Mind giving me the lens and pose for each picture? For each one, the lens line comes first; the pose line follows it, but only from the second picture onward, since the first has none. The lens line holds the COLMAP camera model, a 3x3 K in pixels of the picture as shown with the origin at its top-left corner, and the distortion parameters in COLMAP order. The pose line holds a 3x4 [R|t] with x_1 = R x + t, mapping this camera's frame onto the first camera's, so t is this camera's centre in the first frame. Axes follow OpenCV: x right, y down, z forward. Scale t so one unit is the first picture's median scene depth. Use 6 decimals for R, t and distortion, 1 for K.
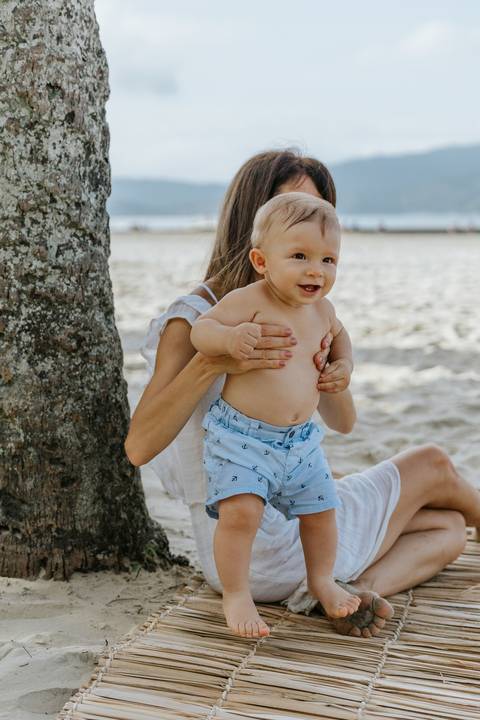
lens RADIAL K [[1034.0, 0, 240.0], [0, 1034.0, 360.0], [0, 0, 1]] dist [-0.013456, 0.004923]
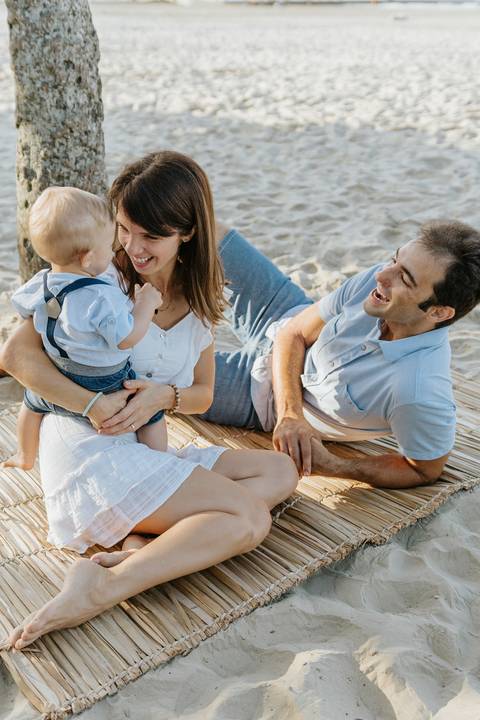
lens RADIAL K [[1034.0, 0, 240.0], [0, 1034.0, 360.0], [0, 0, 1]] dist [-0.013456, 0.004923]
pose [[0.998895, -0.016806, 0.043894, 0.014758], [-0.000104, 0.933093, 0.359635, -0.412620], [-0.047002, -0.359242, 0.932060, -0.725964]]
